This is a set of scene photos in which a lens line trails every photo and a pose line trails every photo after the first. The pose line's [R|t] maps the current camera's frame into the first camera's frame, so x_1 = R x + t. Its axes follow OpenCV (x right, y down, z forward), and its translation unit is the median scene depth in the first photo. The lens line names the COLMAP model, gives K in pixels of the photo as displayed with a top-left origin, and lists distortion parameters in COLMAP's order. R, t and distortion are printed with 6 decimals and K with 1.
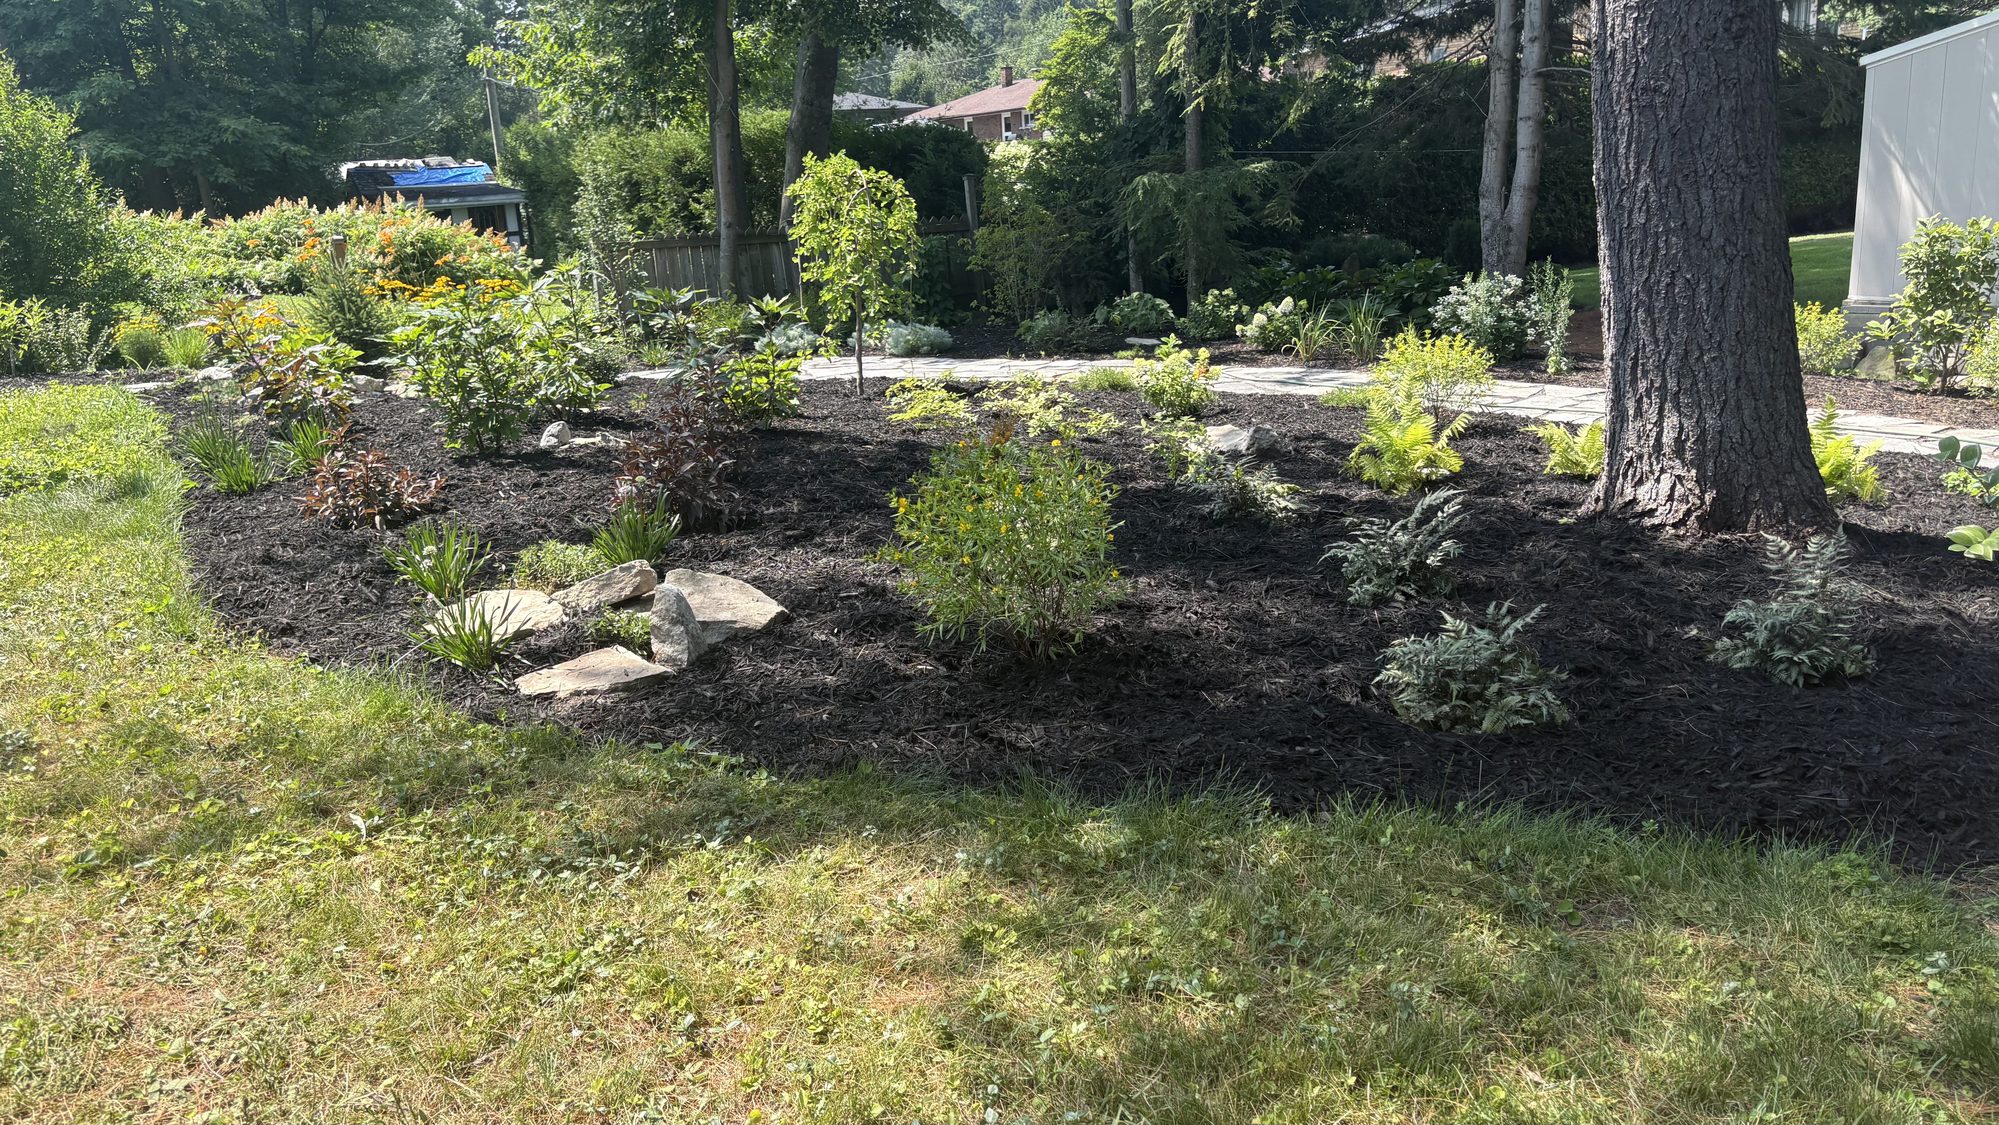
lens RADIAL K [[1508.9, 0, 1009.2], [0, 1508.9, 573.4], [0, 0, 1]] dist [0.045388, -0.036553]
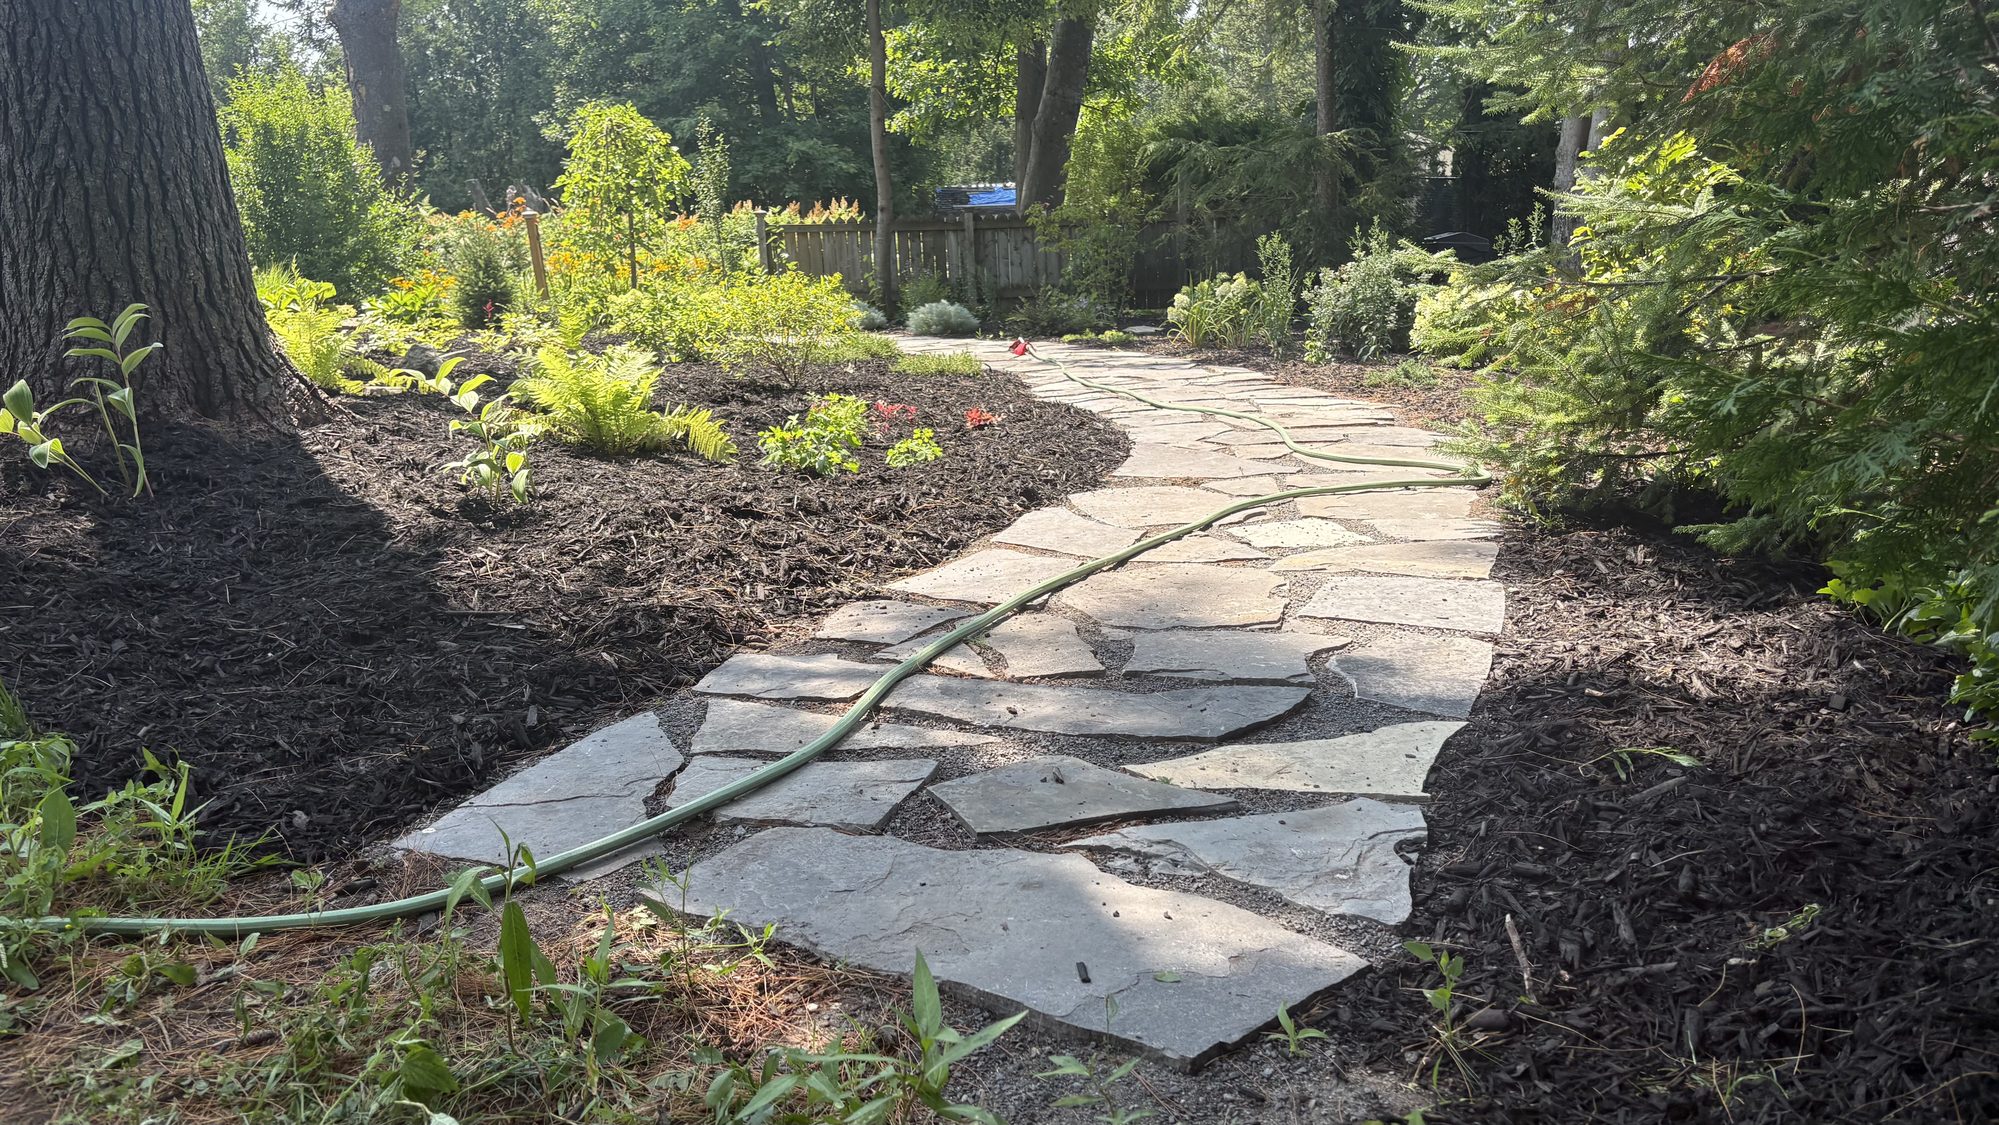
lens RADIAL K [[1508.9, 0, 987.4], [0, 1508.9, 568.9], [0, 0, 1]] dist [0.045388, -0.036553]
pose [[0.867308, 0.118654, -0.483423, 1.148718], [-0.132416, 0.991178, 0.005712, -0.017396], [0.479836, 0.059059, 0.875368, 0.465544]]
